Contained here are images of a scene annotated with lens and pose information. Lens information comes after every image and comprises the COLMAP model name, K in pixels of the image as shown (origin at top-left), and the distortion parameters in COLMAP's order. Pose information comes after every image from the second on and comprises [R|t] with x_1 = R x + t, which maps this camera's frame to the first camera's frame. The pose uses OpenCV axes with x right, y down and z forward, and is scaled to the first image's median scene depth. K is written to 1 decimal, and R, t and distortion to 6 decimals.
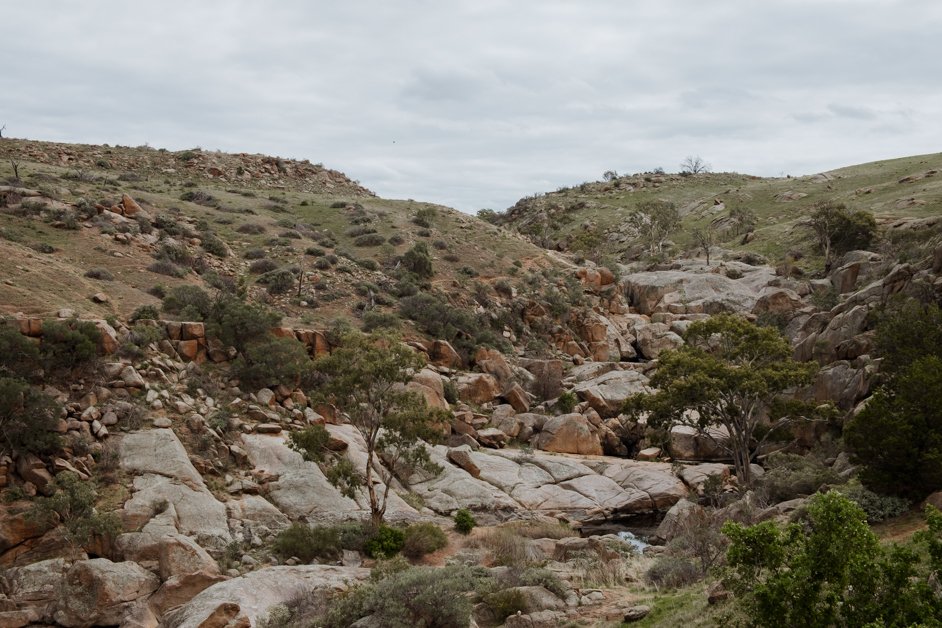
lens RADIAL K [[1272.6, 0, 471.0], [0, 1272.6, 314.0], [0, 0, 1]] dist [-0.008991, -0.041791]
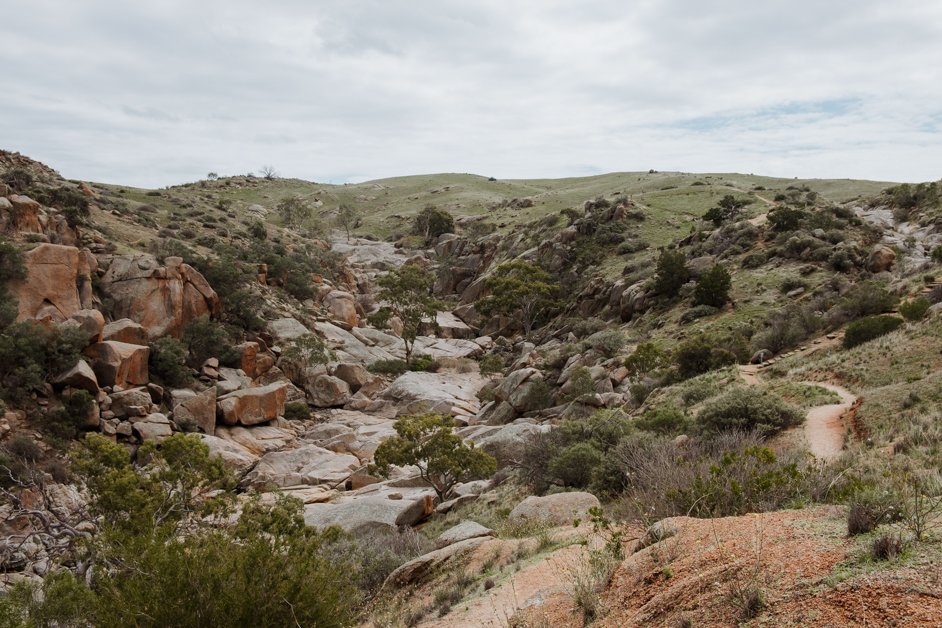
lens RADIAL K [[1272.6, 0, 471.0], [0, 1272.6, 314.0], [0, 0, 1]] dist [-0.008991, -0.041791]
pose [[0.805212, -0.013949, 0.592824, -0.691765], [0.007320, 0.999881, 0.013584, 0.036312], [-0.592943, -0.006599, 0.805218, -0.414057]]
